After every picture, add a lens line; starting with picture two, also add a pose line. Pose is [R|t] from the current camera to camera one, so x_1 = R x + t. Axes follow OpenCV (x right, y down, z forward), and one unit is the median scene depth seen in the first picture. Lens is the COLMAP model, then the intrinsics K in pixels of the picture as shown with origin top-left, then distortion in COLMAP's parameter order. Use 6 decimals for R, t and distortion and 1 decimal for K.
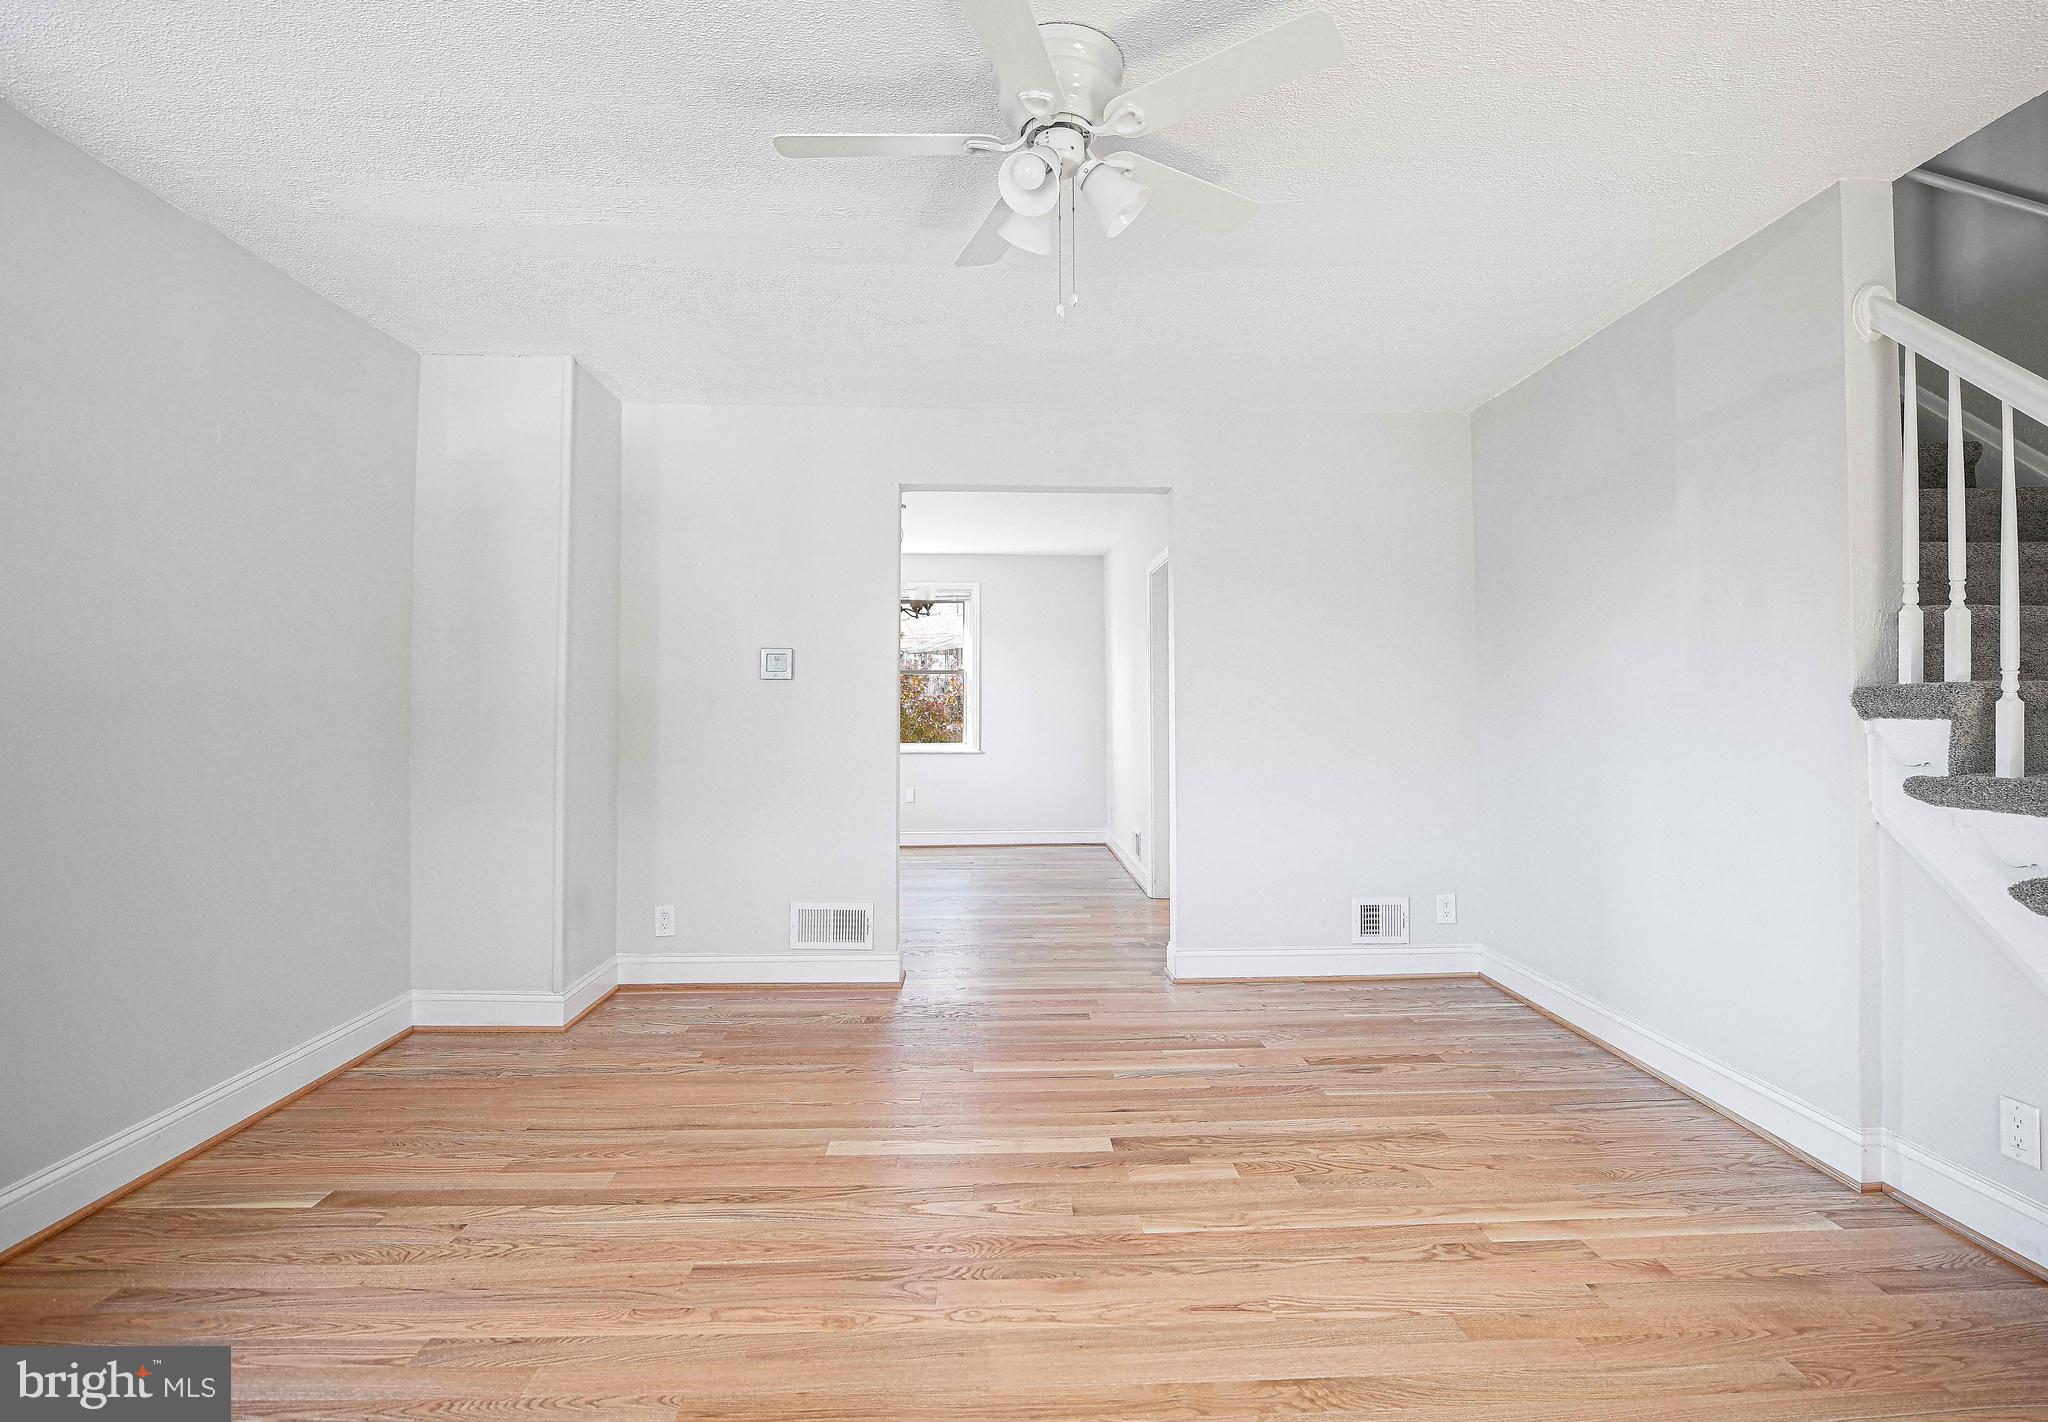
lens RADIAL K [[990.7, 0, 1021.5], [0, 990.7, 677.0], [0, 0, 1]] dist [-0.010163, -0.001517]
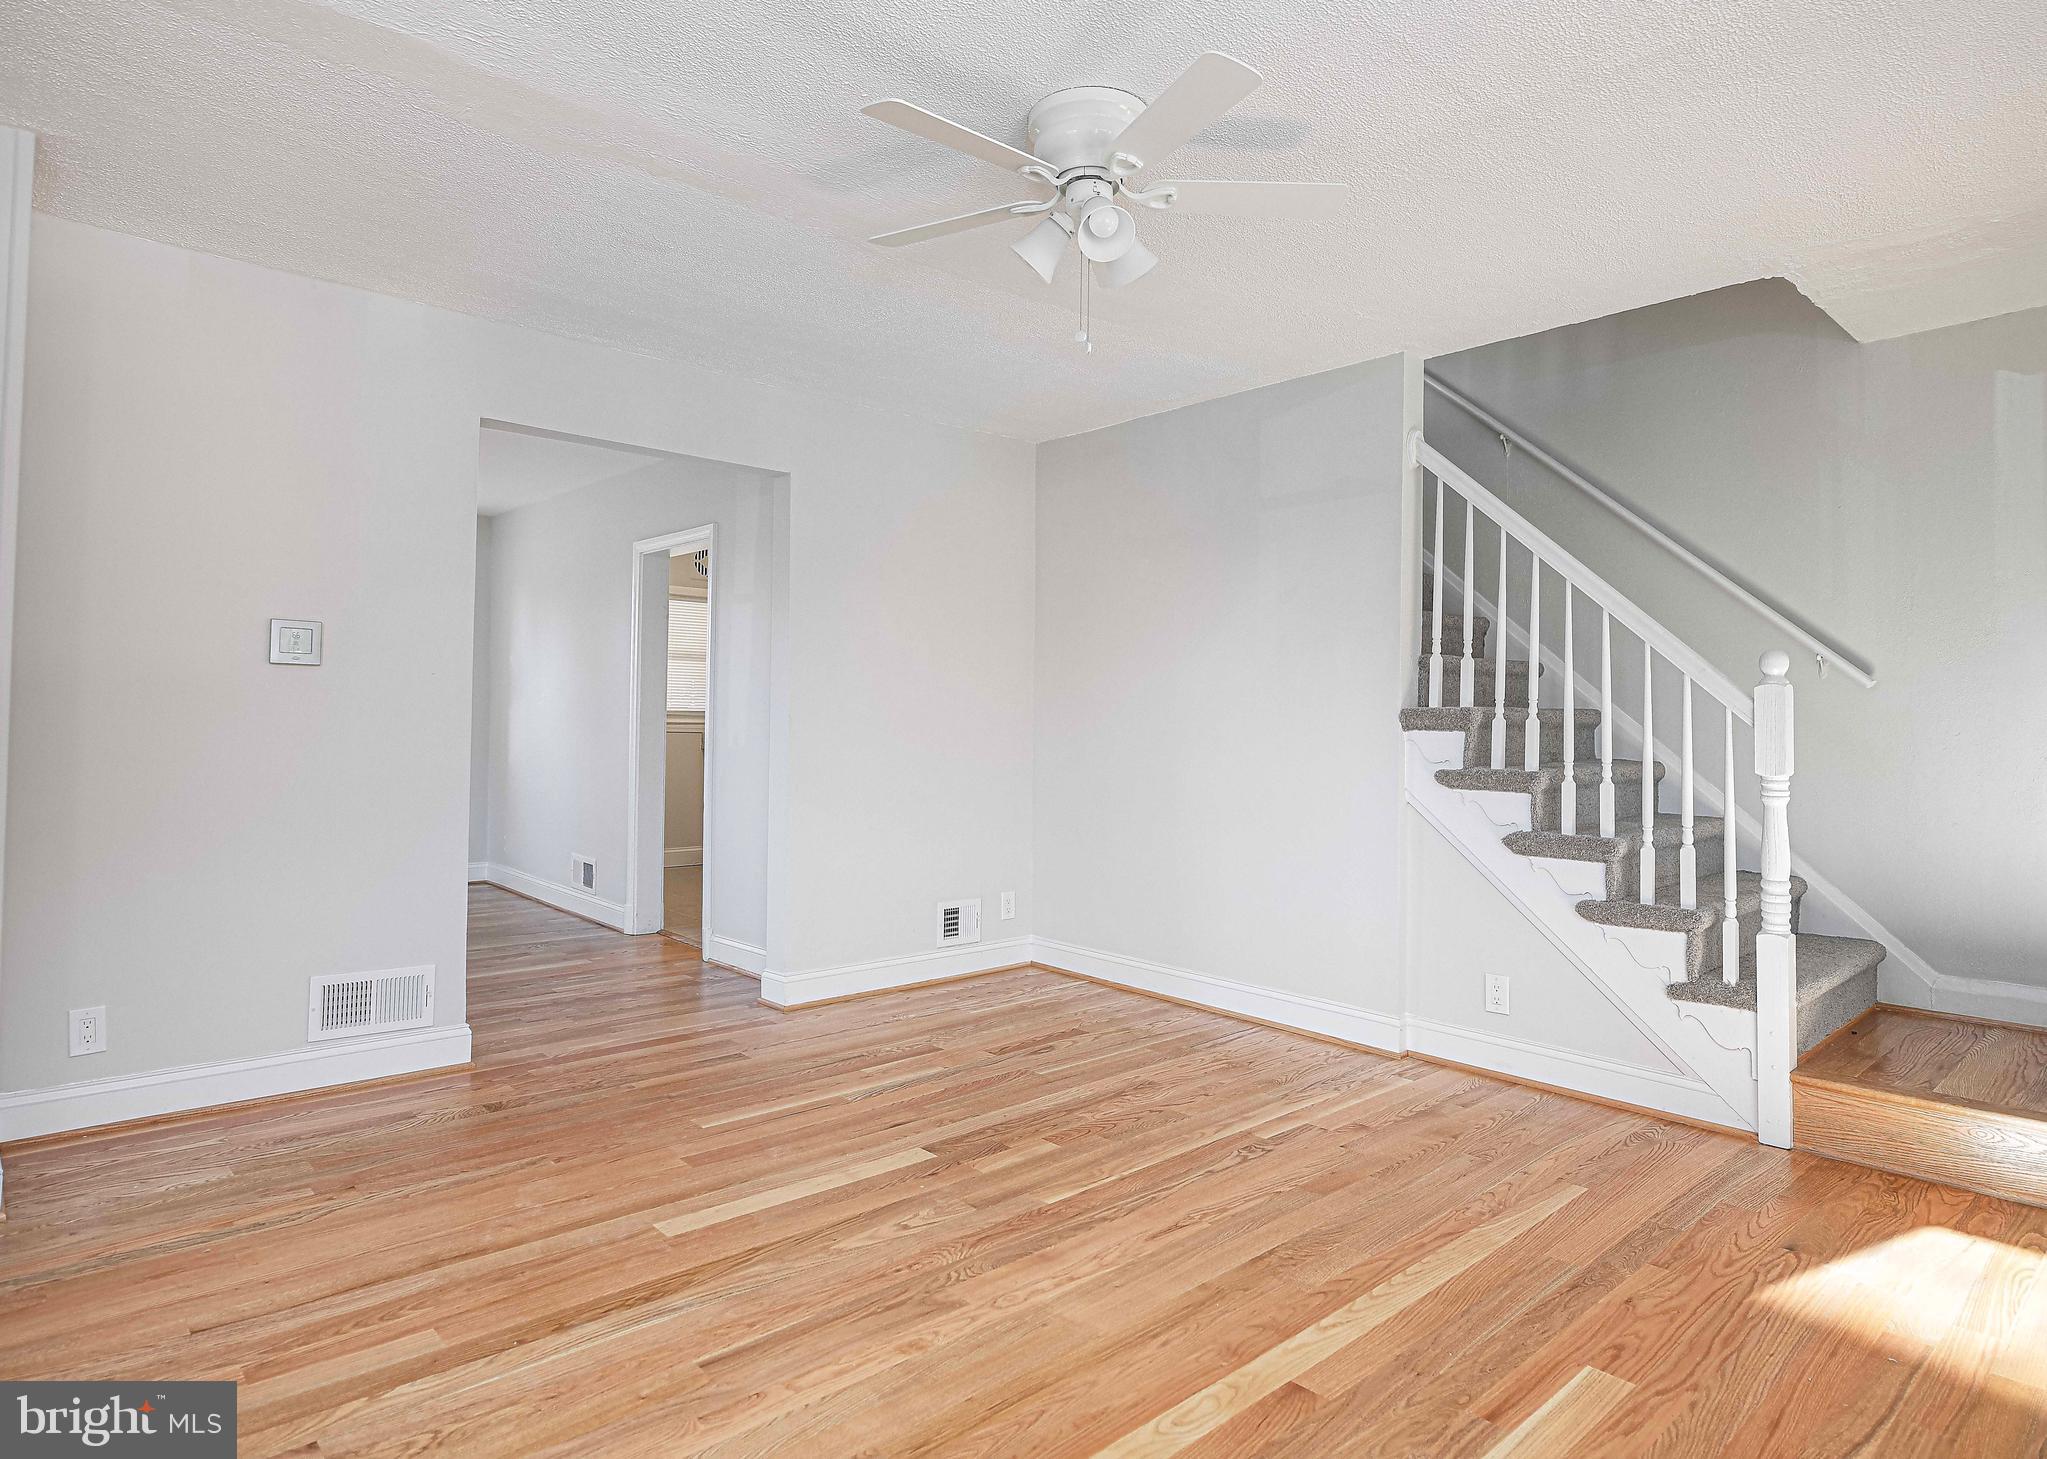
lens RADIAL K [[1165.2, 0, 1024.0], [0, 1165.2, 688.2], [0, 0, 1]] dist [-0.002772, -0.001299]
pose [[0.765501, 0.029748, 0.642746, -0.672666], [-0.036106, 0.999343, -0.003250, 0.005673], [-0.642421, -0.020719, 0.766072, 0.051509]]
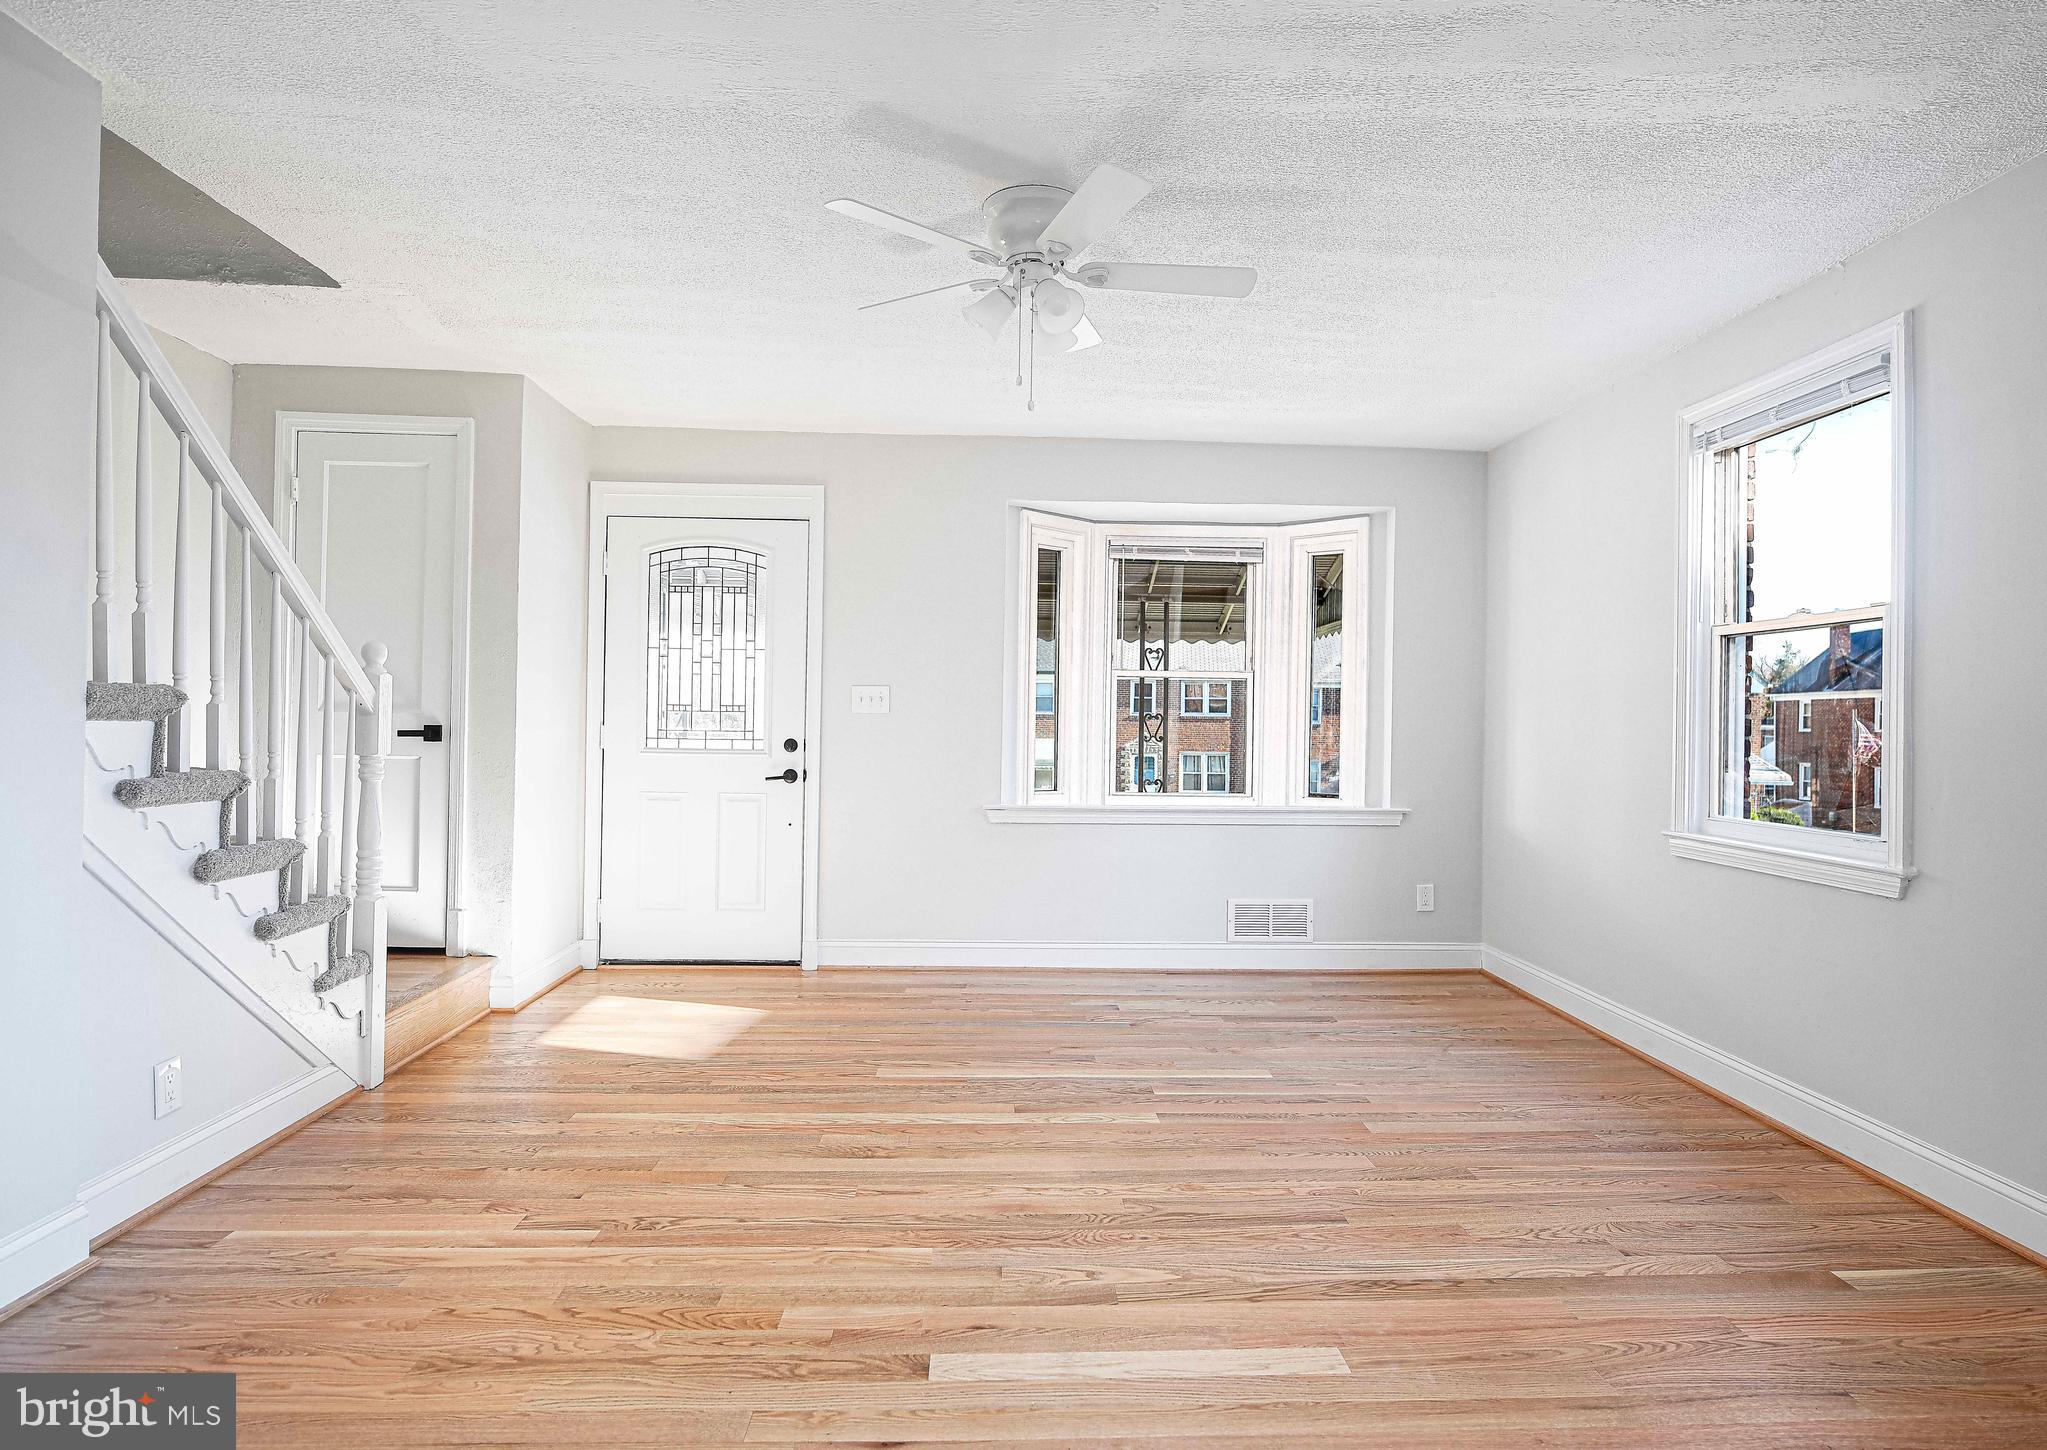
lens RADIAL K [[1132.1, 0, 1023.5], [0, 1132.1, 725.0], [0, 0, 1]] dist [0.001578, 0.000234]
pose [[-0.999935, -0.011386, -0.000387, 0.036450], [-0.011370, 0.999517, -0.028919, 0.064949], [0.000716, -0.028912, -0.999582, 1.982445]]
